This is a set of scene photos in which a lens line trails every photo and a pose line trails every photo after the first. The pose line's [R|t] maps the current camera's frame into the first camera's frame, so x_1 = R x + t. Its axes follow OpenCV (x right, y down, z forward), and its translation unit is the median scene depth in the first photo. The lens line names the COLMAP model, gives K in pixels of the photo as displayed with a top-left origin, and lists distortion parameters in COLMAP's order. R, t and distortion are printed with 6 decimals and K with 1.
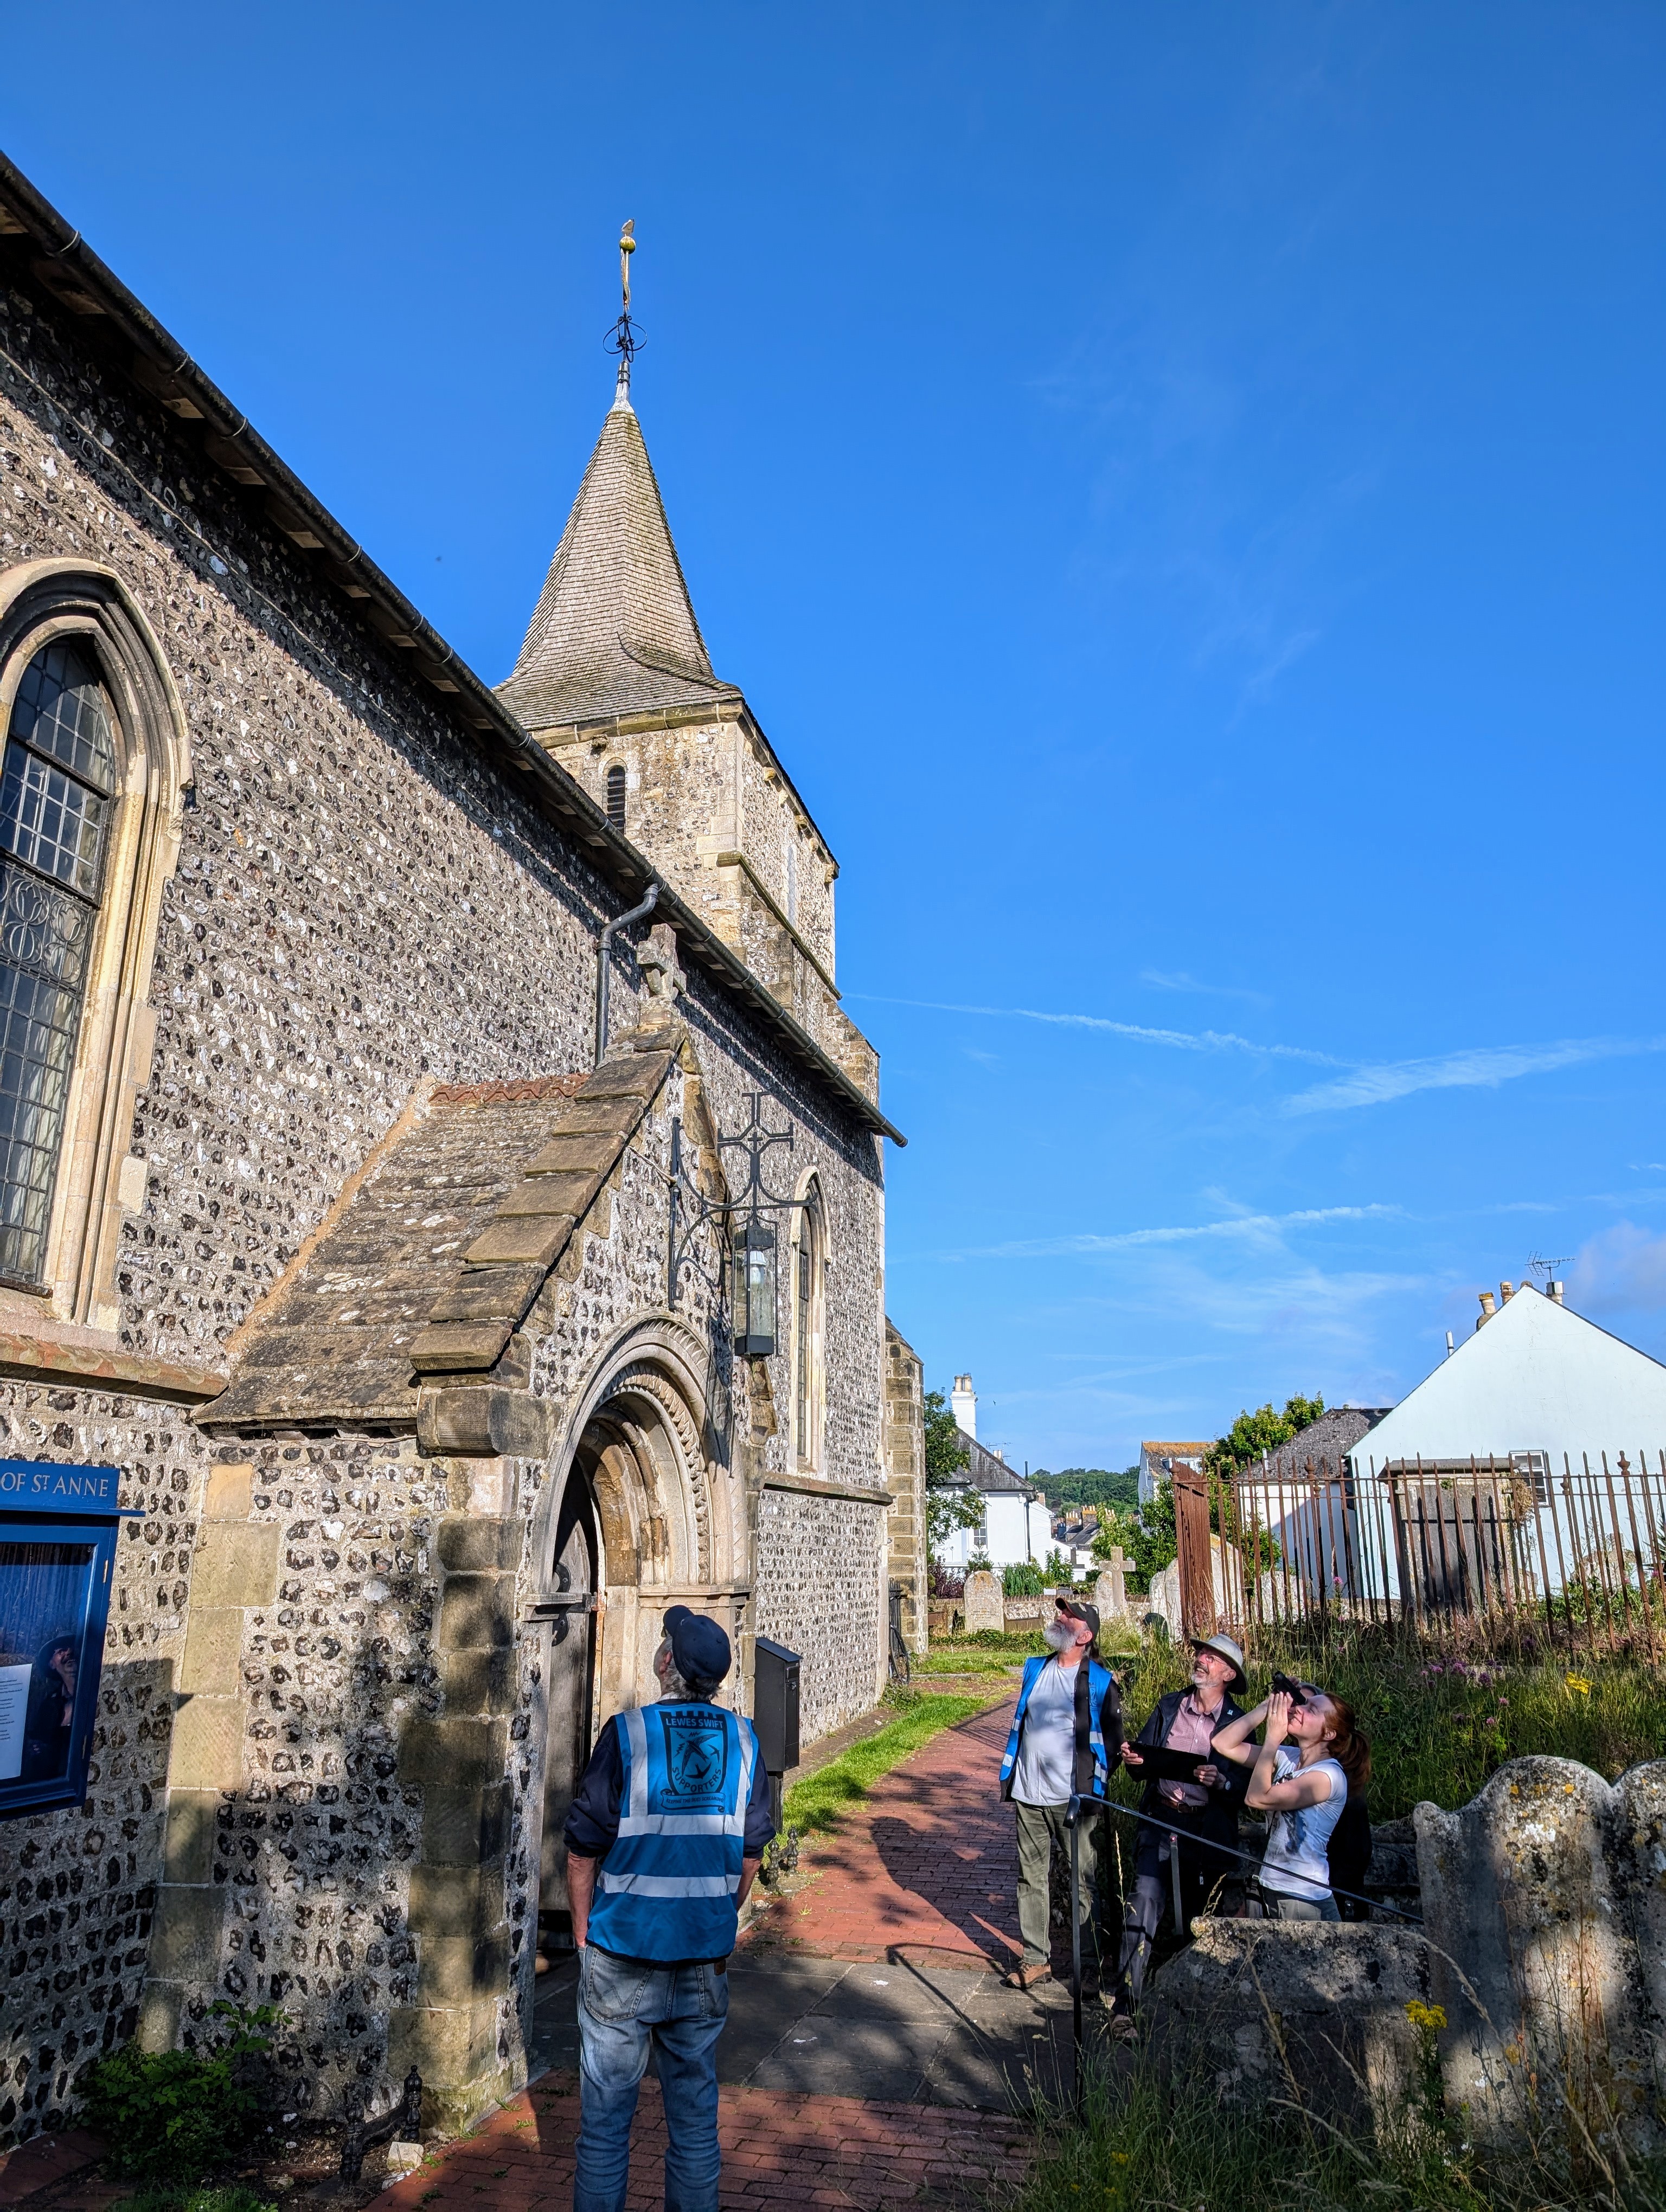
lens RADIAL K [[1562.5, 0, 833.0], [0, 1562.5, 1106.0], [0, 0, 1]] dist [-0.027008, -0.000270]
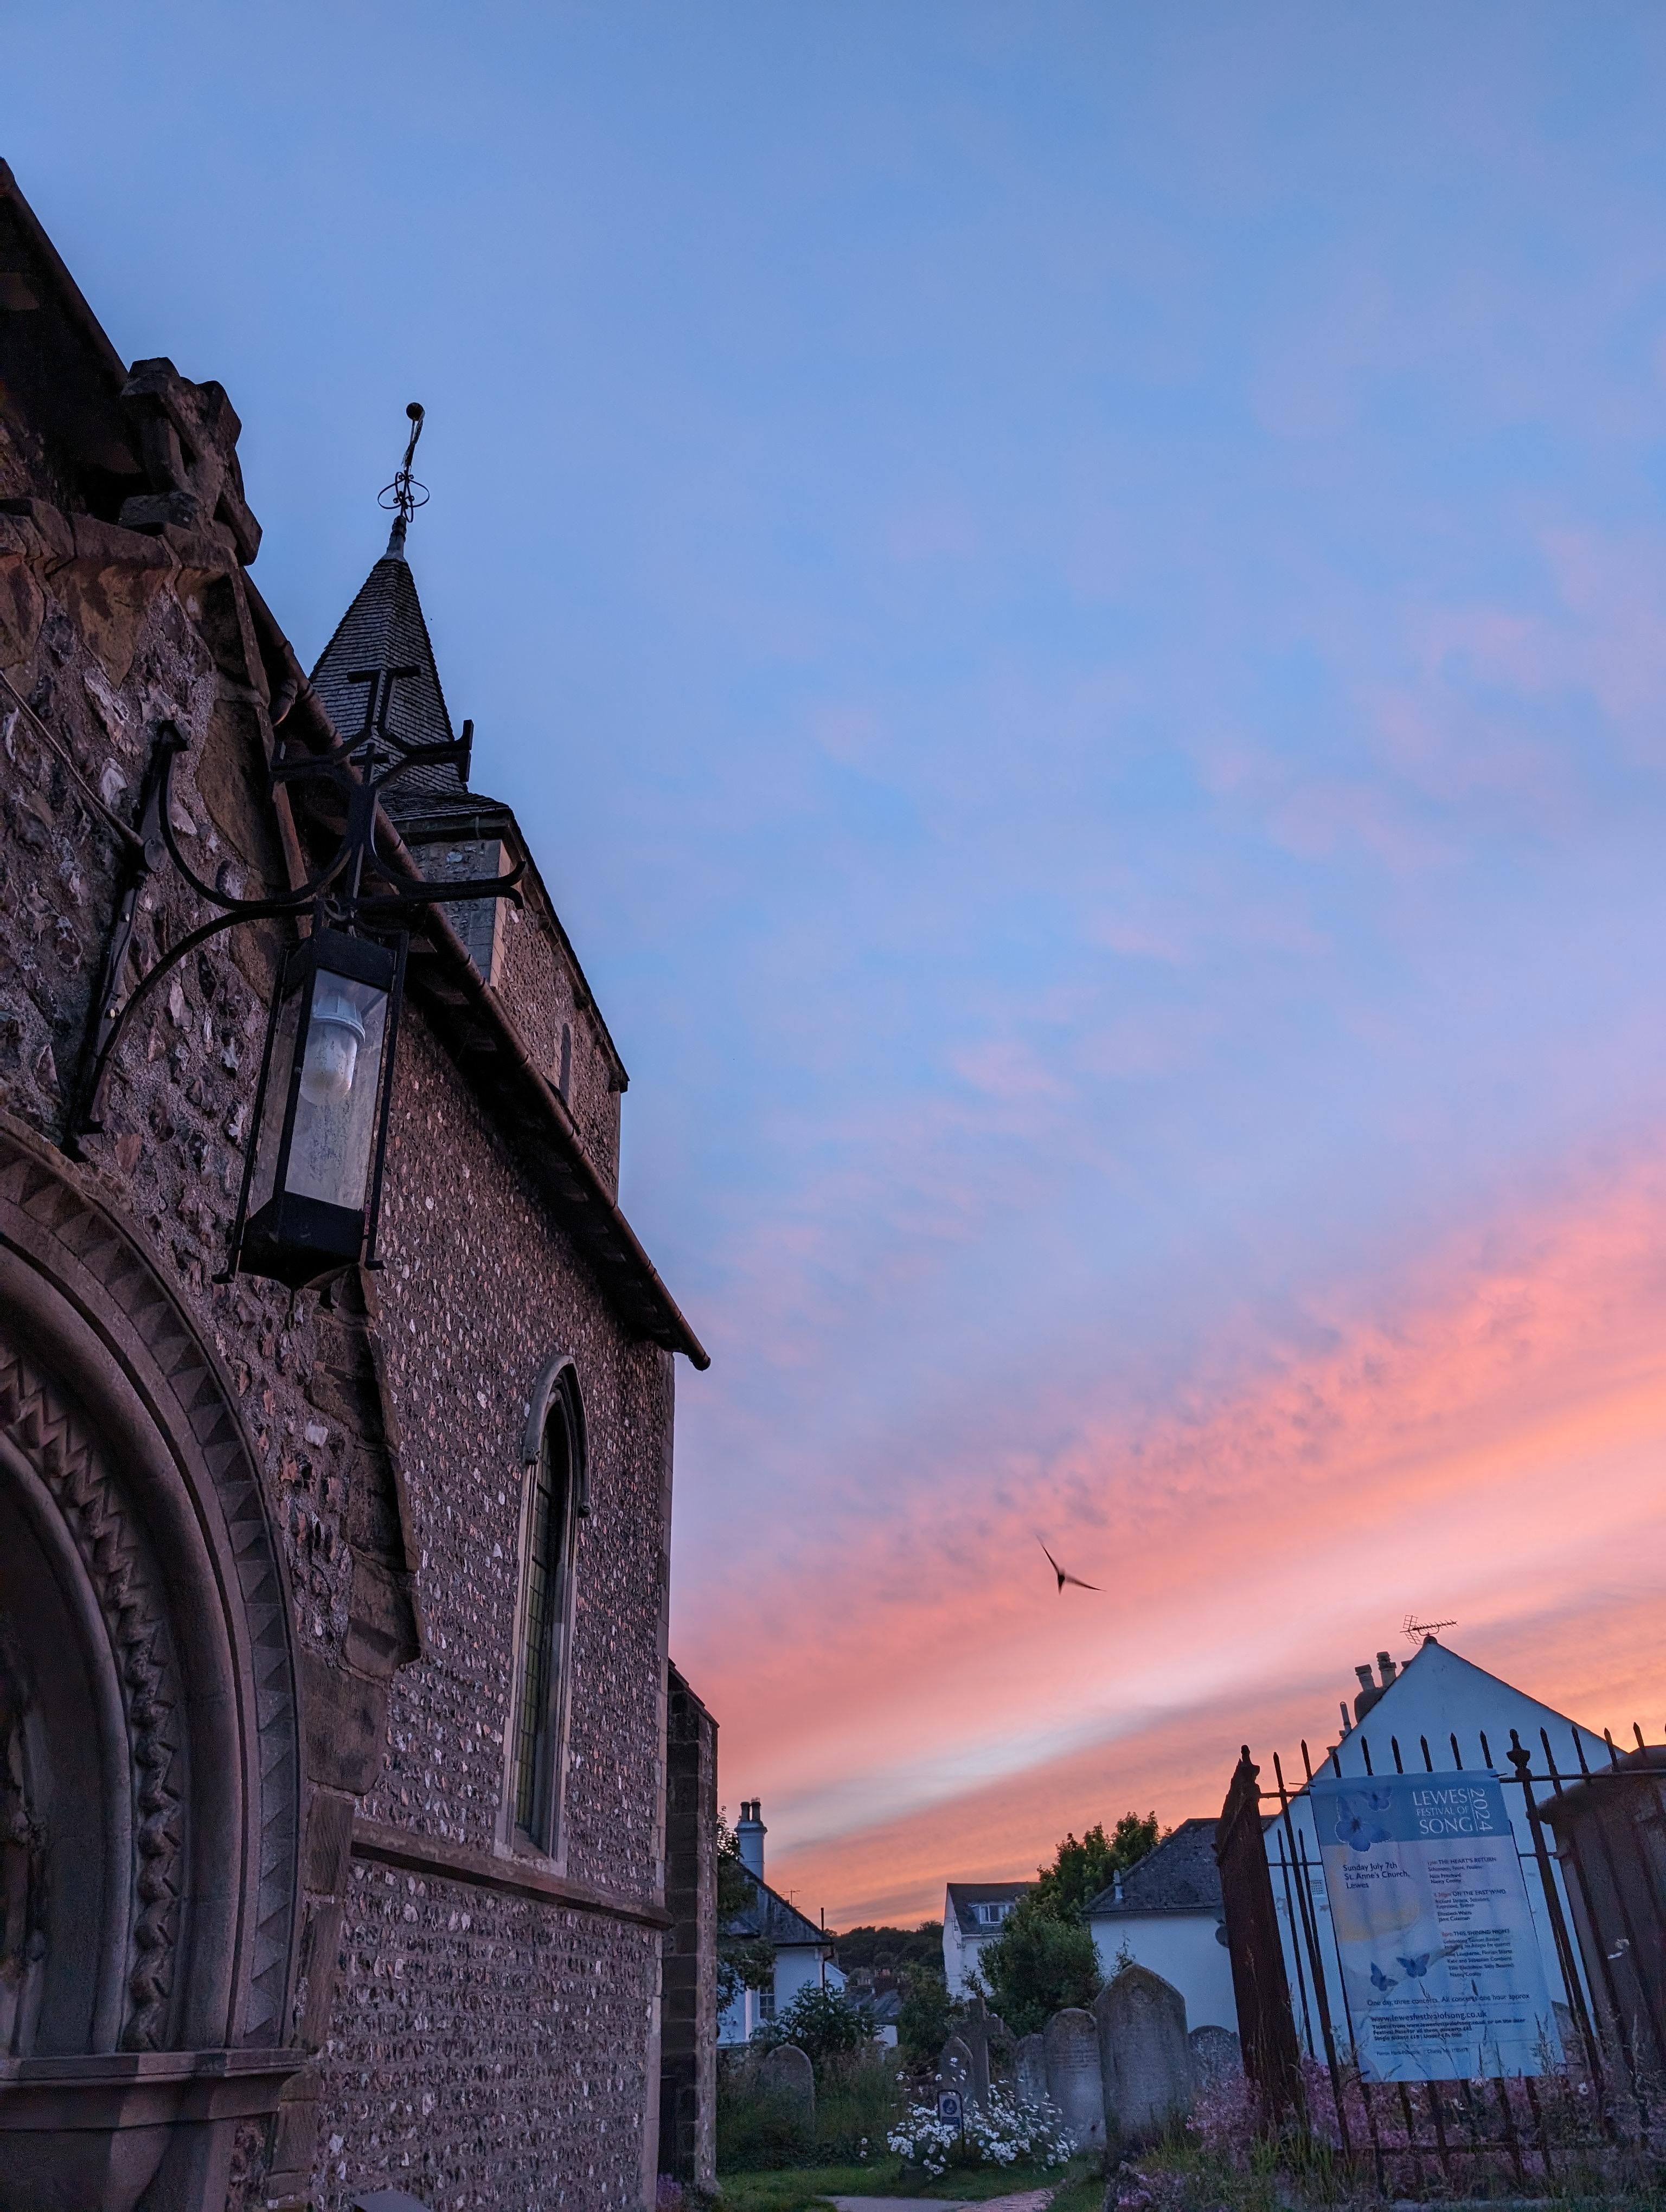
lens RADIAL K [[1575.5, 0, 894.2], [0, 1575.5, 1135.7], [0, 0, 1]] dist [-0.000897, -0.001642]
pose [[0.985155, 0.042122, 0.166418, 0.012532], [-0.001265, 0.971184, -0.238326, 0.170365], [-0.171661, 0.234578, 0.956821, 0.521433]]
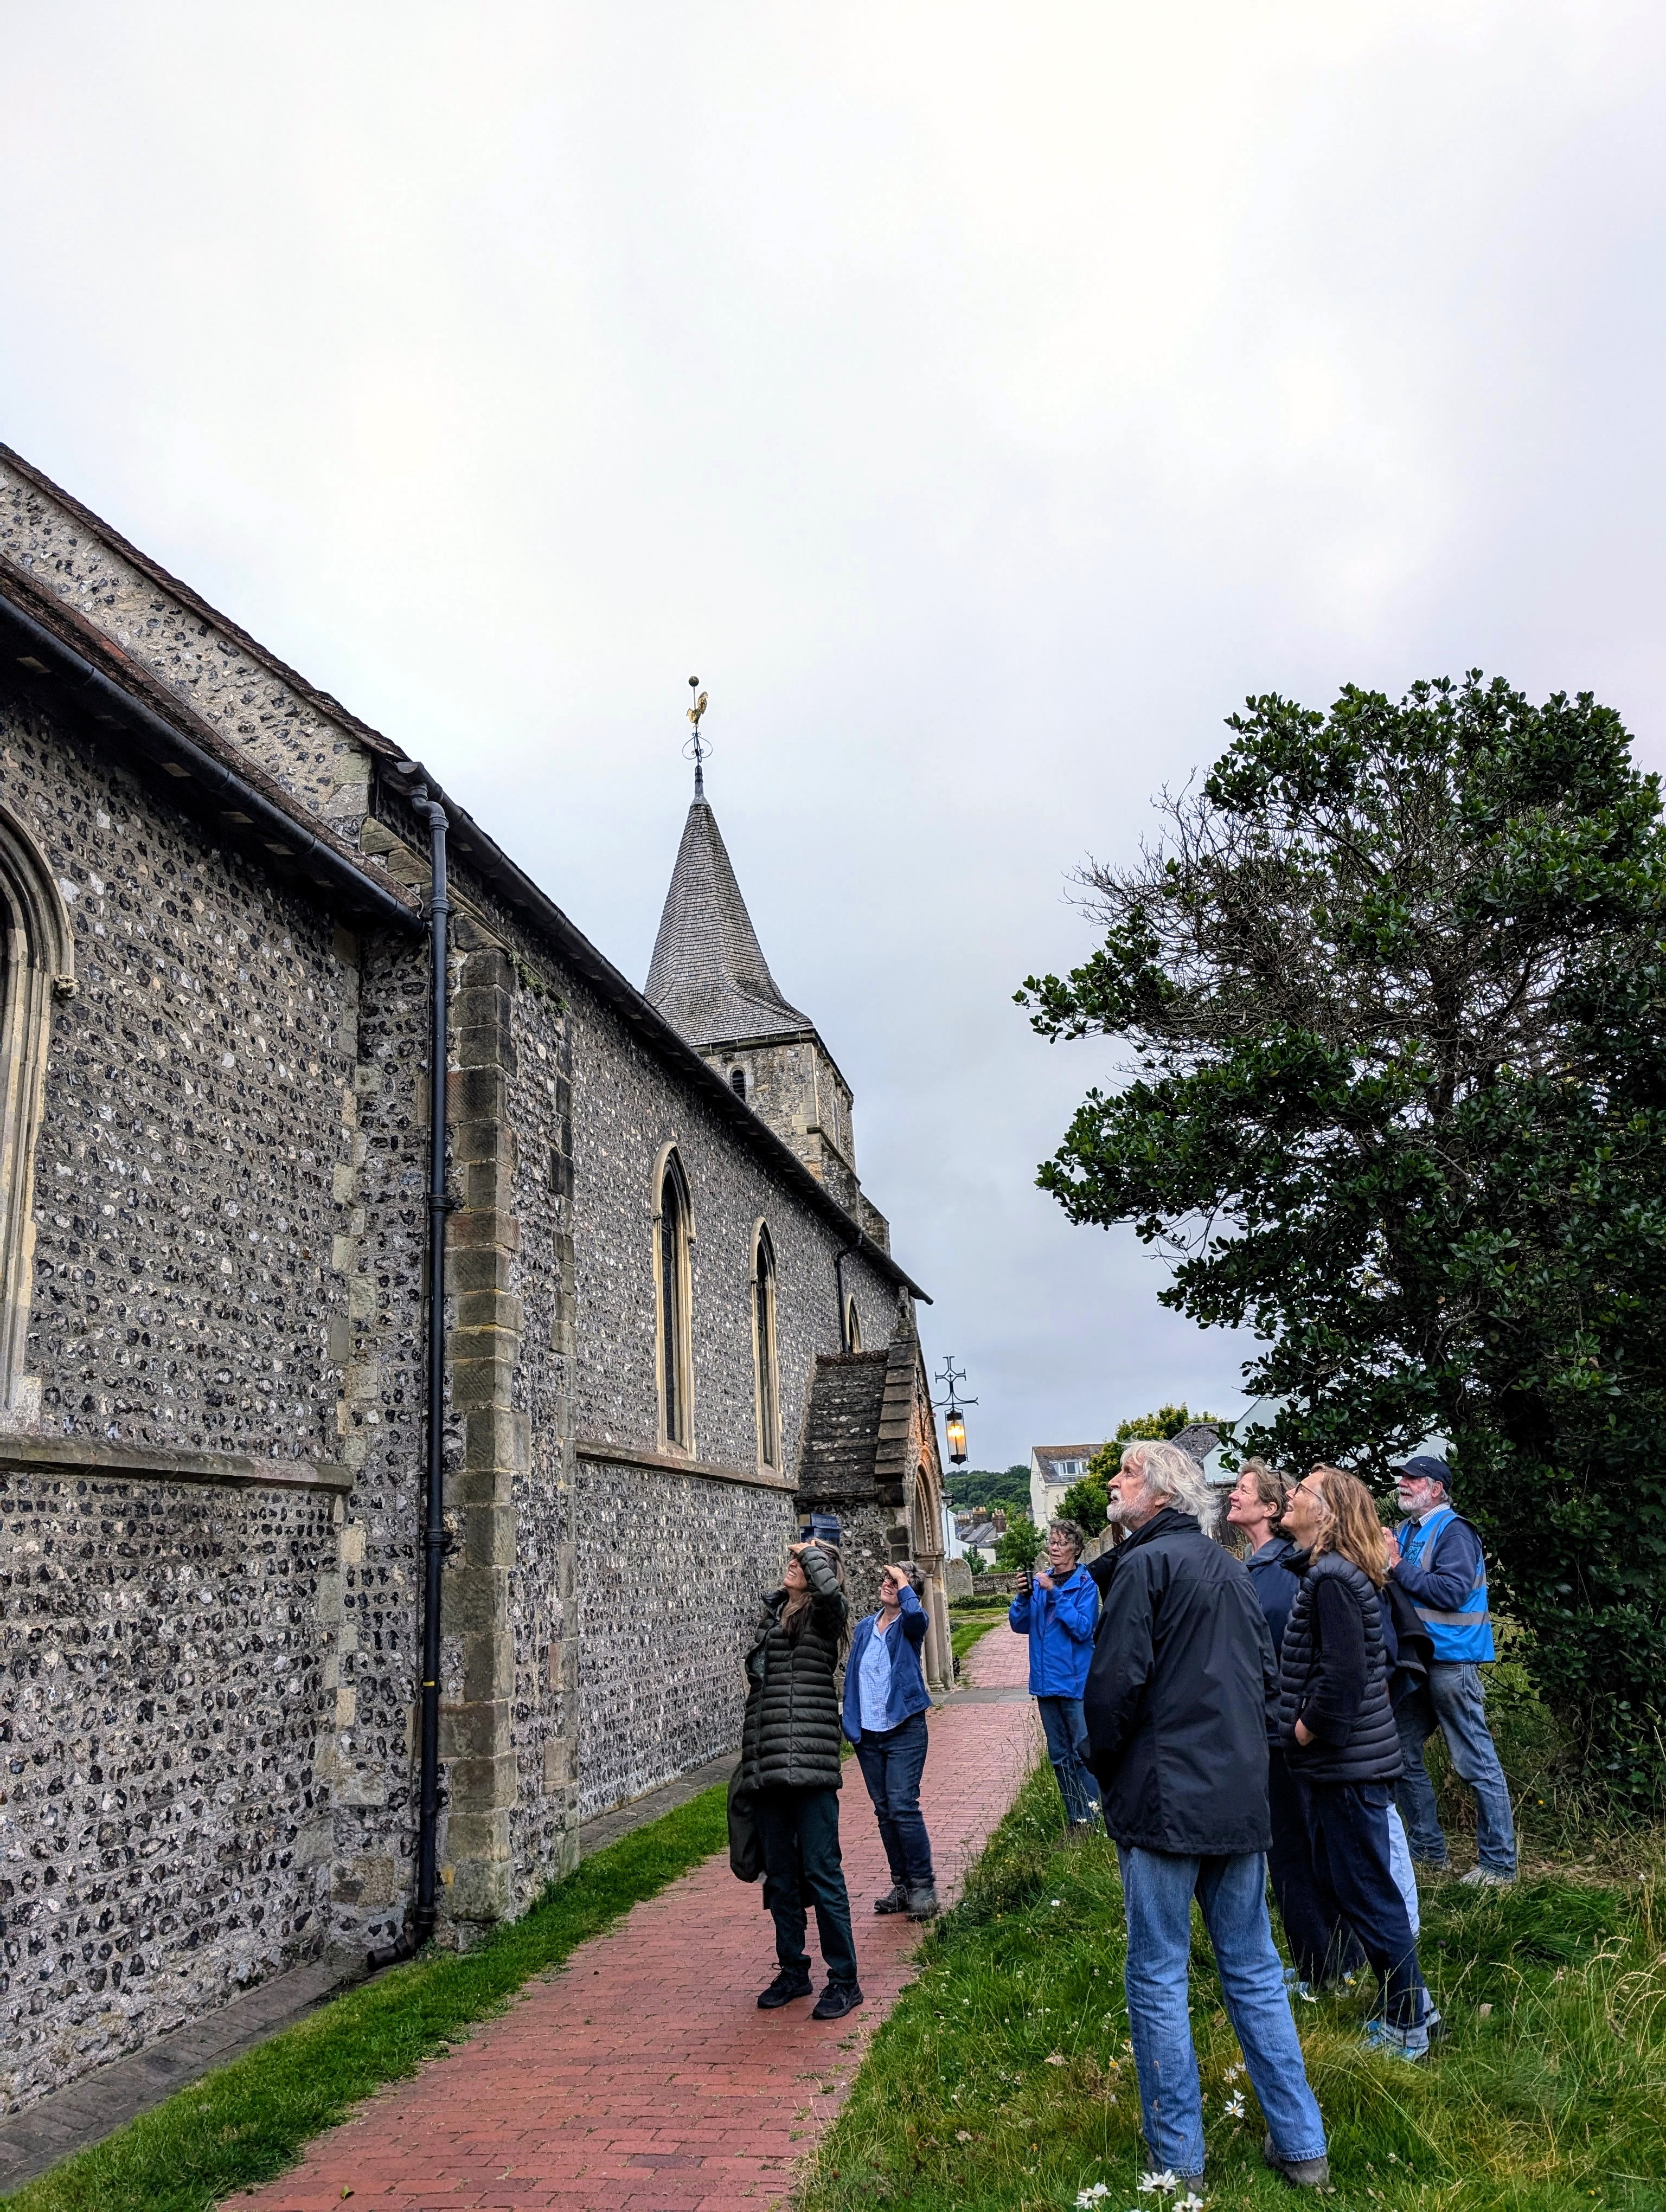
lens RADIAL K [[1577.0, 0, 809.1], [0, 1577.0, 1107.3], [0, 0, 1]] dist [0.001182, -0.000754]
pose [[0.996616, -0.039260, 0.072212, -0.387127], [0.039553, 0.999214, -0.002632, -0.360200], [-0.072052, 0.005479, 0.997386, -1.359191]]
